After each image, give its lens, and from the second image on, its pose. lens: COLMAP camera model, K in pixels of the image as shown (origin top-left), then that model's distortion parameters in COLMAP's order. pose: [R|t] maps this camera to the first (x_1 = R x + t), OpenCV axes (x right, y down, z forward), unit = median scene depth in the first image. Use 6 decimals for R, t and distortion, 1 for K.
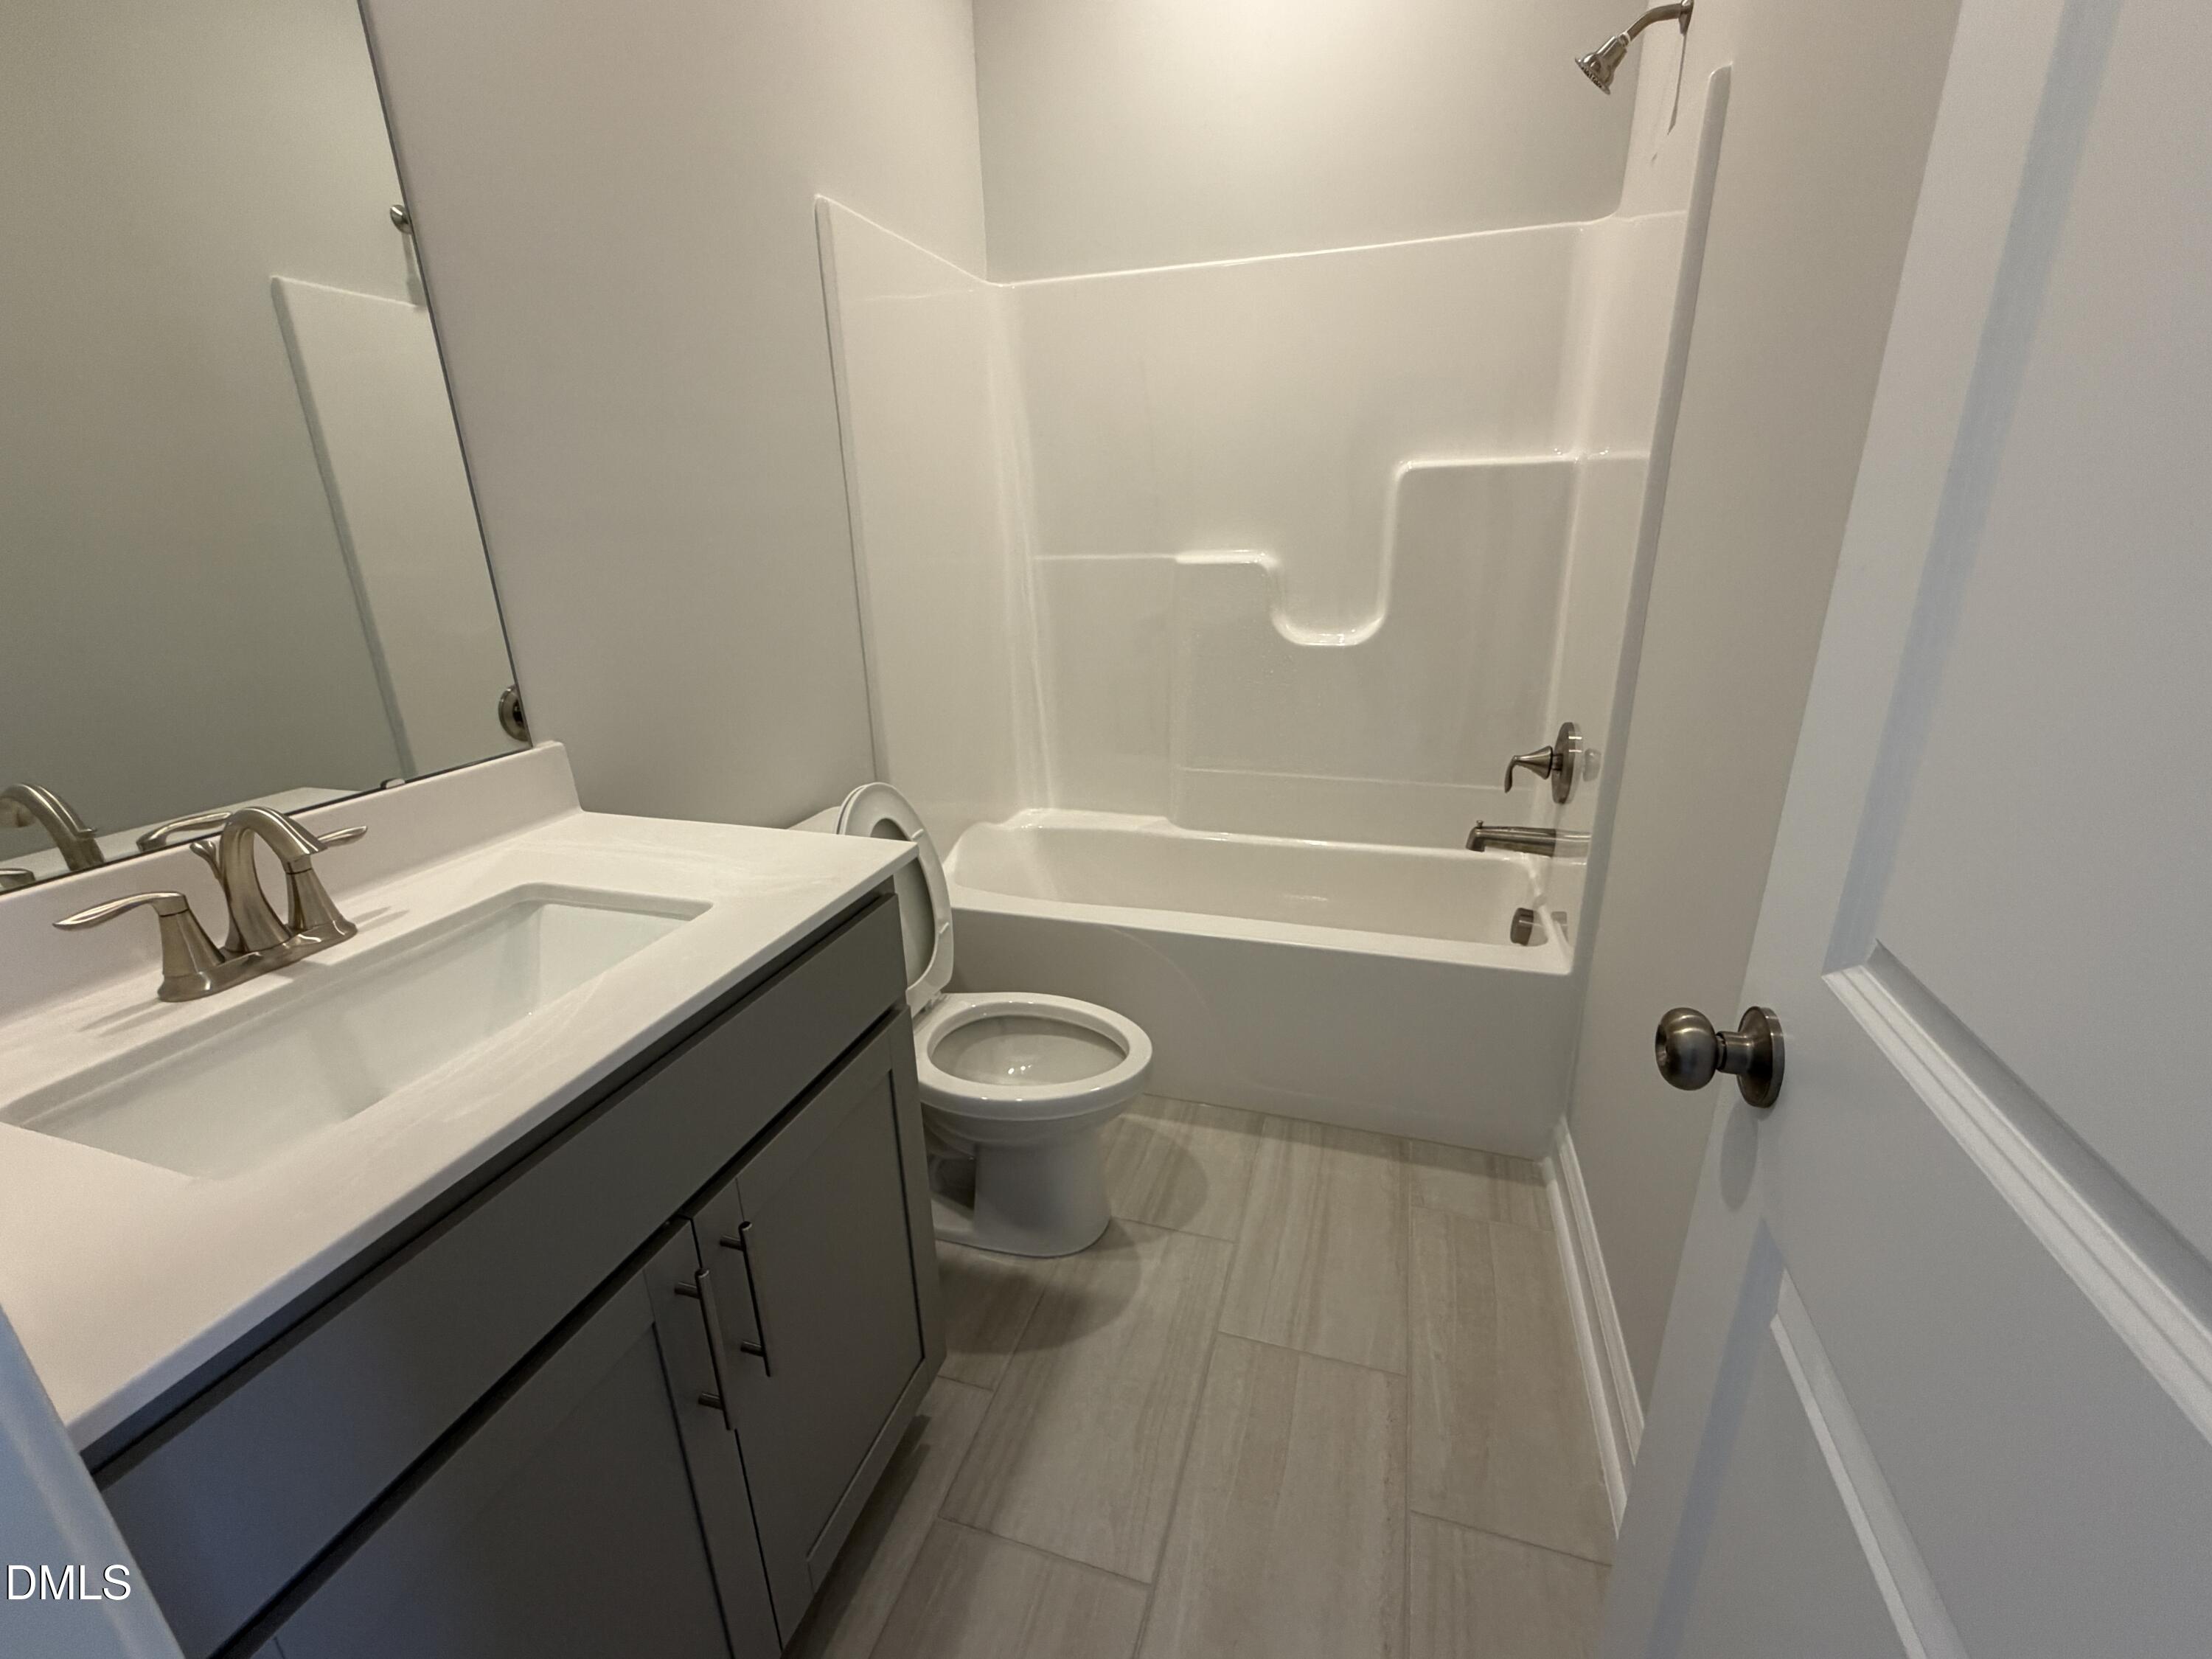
lens RADIAL K [[926.2, 0, 1100.3], [0, 926.2, 836.4], [0, 0, 1]] dist [0.004022, 0.000123]
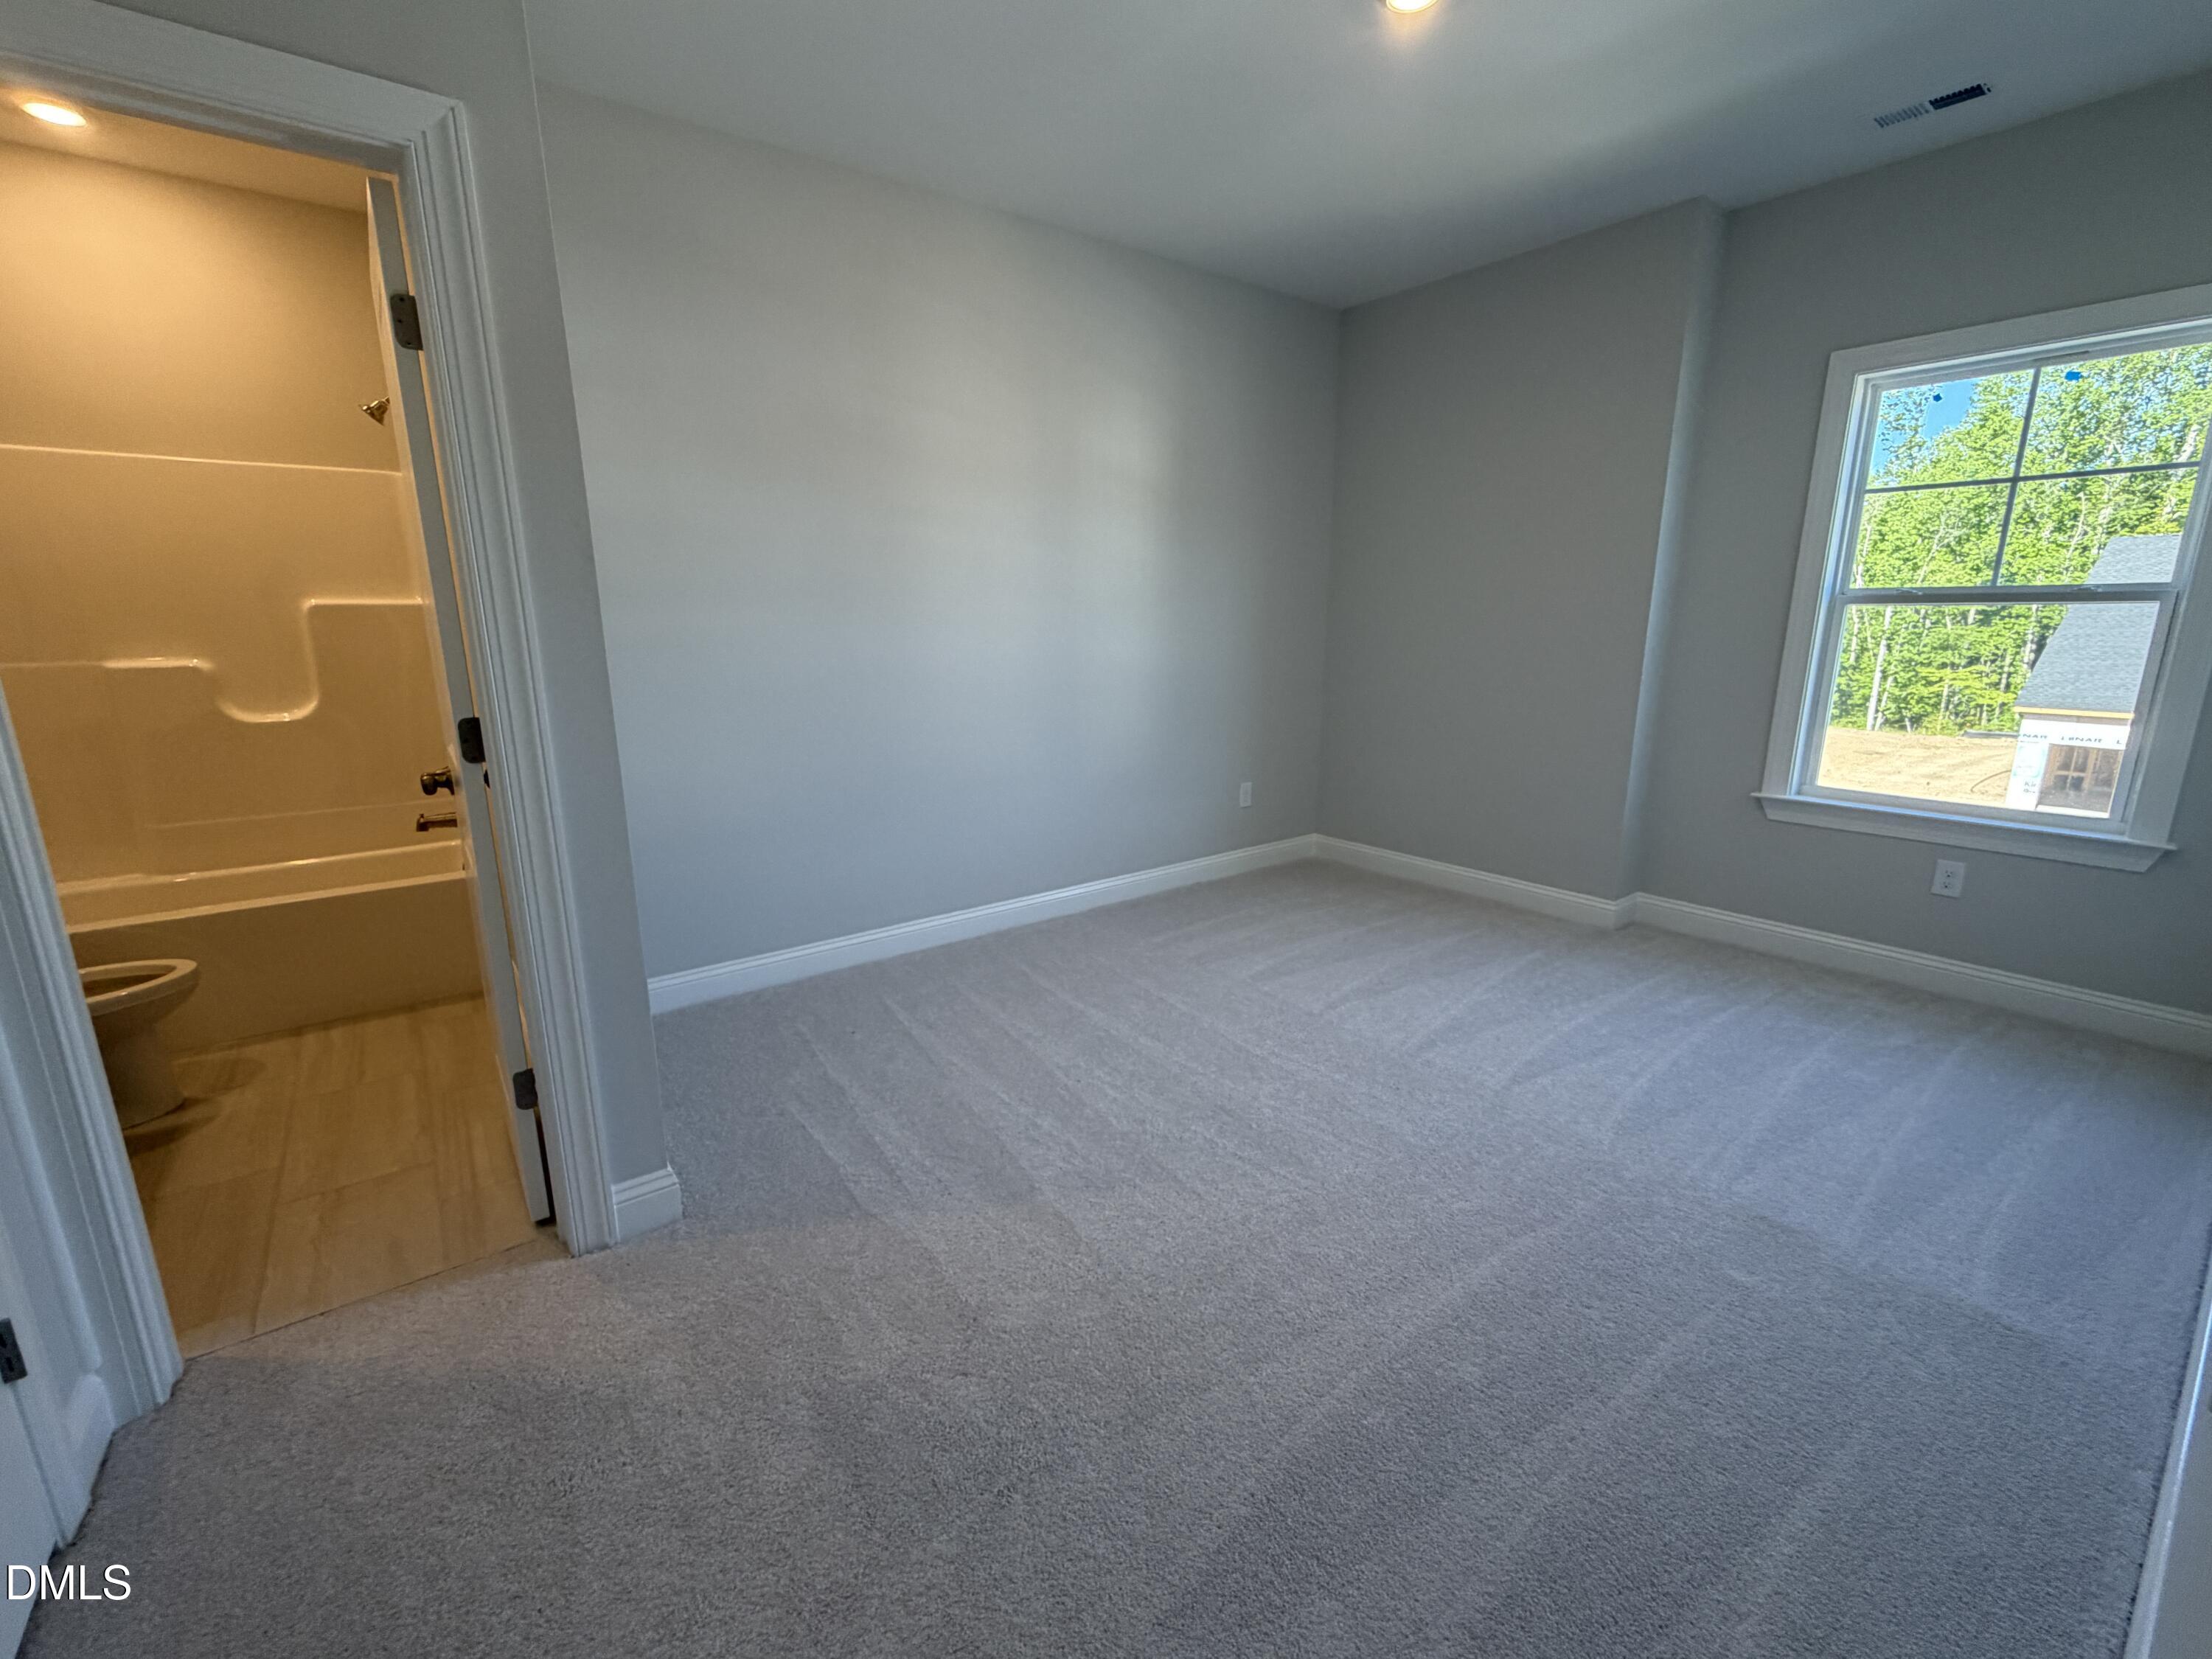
lens RADIAL K [[941.5, 0, 1106.0], [0, 941.5, 829.5], [0, 0, 1]] dist [-0.002092, -0.000633]
pose [[0.573166, -0.155417, 0.804566, -0.246508], [0.256882, 0.966436, 0.003685, 0.324700], [-0.778134, 0.204566, 0.593852, -0.958380]]
